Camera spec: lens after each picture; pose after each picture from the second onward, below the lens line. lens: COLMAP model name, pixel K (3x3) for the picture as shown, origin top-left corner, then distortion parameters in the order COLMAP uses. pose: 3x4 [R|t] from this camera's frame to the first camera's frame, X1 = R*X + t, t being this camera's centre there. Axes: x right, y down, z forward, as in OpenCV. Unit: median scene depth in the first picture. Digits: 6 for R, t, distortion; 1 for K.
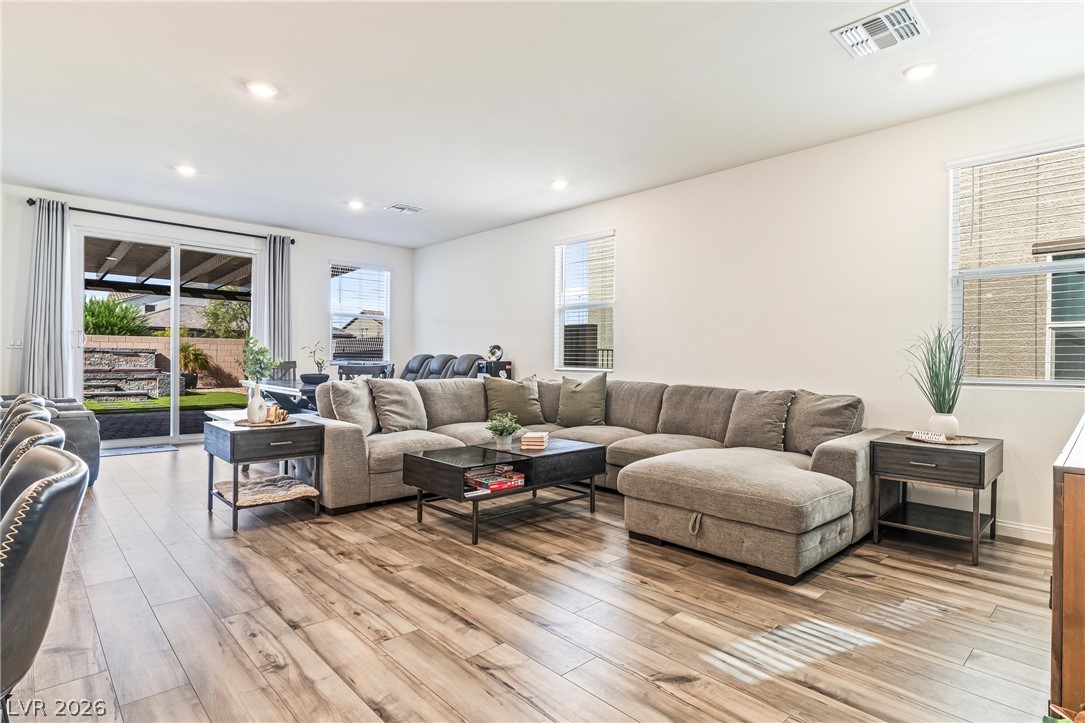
lens RADIAL K [[534.1, 0, 546.4], [0, 534.1, 364.1], [0, 0, 1]] dist [-0.000930, 0.000586]
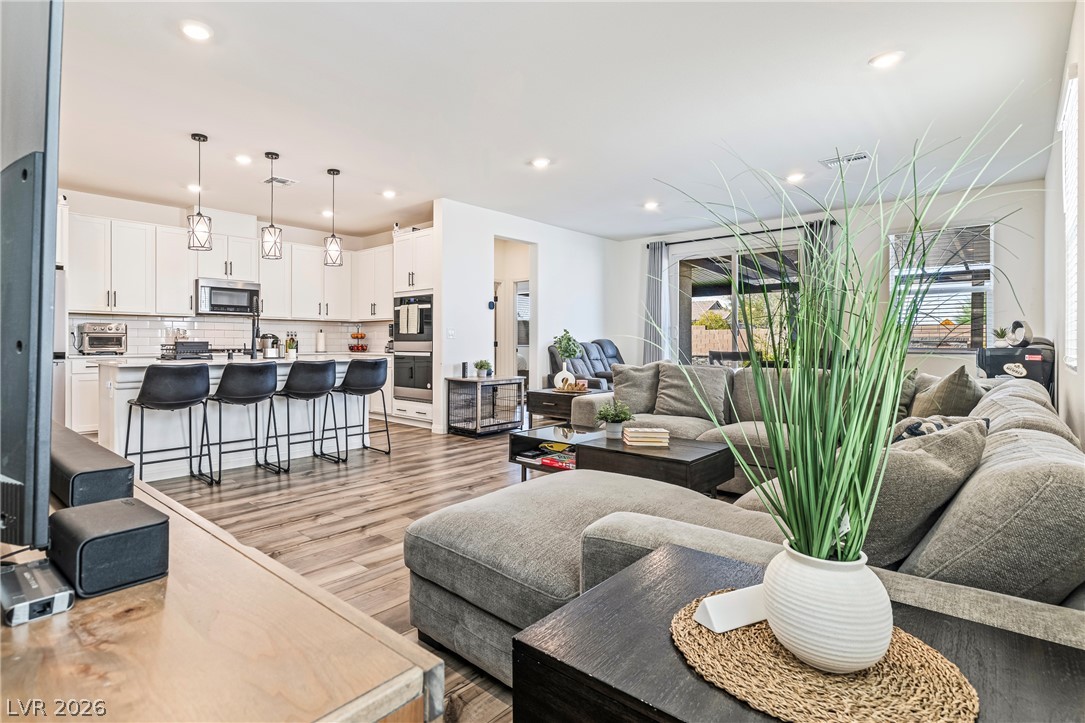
lens RADIAL K [[499.9, 0, 486.1], [0, 499.9, 345.5], [0, 0, 1]] dist [-0.001707, -0.000089]
pose [[0.093949, -0.006173, -0.995558, 0.701247], [-0.010625, 0.999918, -0.007203, 0.004513], [0.995520, 0.011255, 0.093875, 0.613440]]
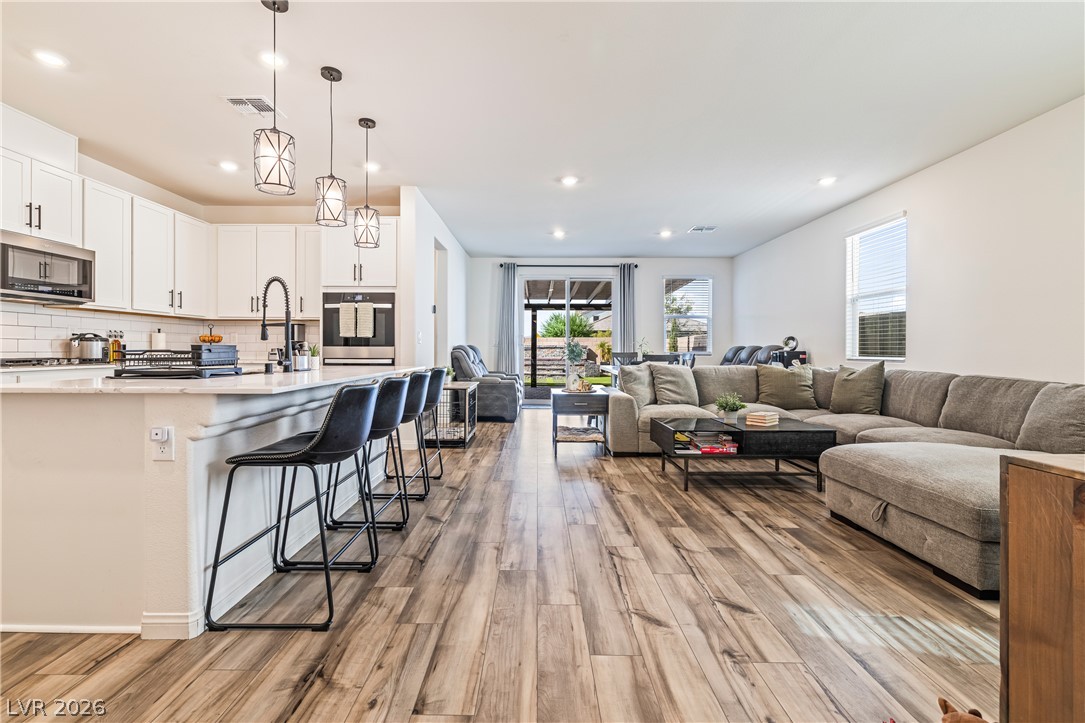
lens RADIAL K [[442.7, 0, 543.9], [0, 442.7, 353.6], [0, 0, 1]] dist [0.000613, 0.000302]
pose [[0.735127, -0.003524, -0.677920, 0.257219], [0.000125, 0.999987, -0.005062, 0.007533], [0.677930, 0.003637, 0.735118, -0.017043]]
